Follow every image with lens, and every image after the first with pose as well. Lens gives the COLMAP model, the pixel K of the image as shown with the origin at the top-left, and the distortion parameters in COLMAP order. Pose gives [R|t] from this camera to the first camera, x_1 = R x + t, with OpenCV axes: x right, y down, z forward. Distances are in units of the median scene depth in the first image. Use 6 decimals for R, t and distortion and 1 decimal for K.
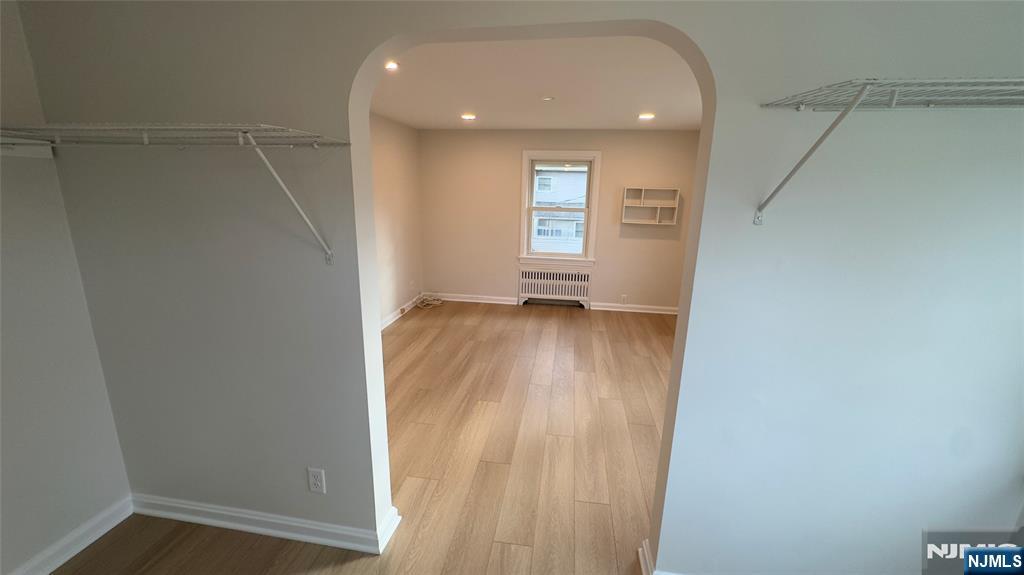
lens RADIAL K [[413.9, 0, 508.3], [0, 413.9, 286.6], [0, 0, 1]] dist [0.000480, 0.000042]
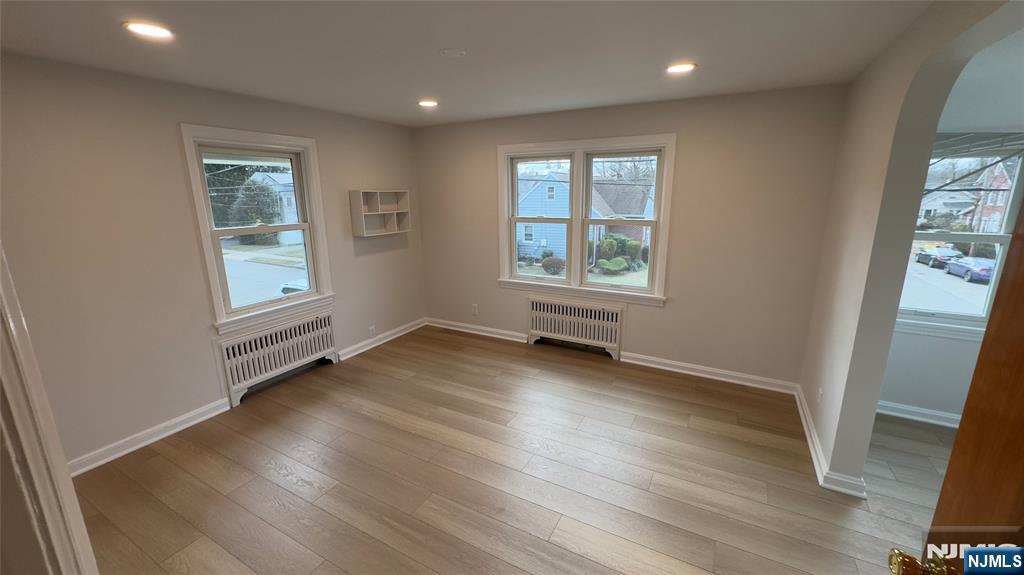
lens RADIAL K [[406.9, 0, 513.7], [0, 406.9, 286.8], [0, 0, 1]] dist [-0.001697, -0.000182]
pose [[0.330426, -0.237113, 0.913562, -0.328573], [0.242368, 0.956788, 0.160670, -0.113650], [-0.912182, 0.168328, 0.373616, 0.458512]]
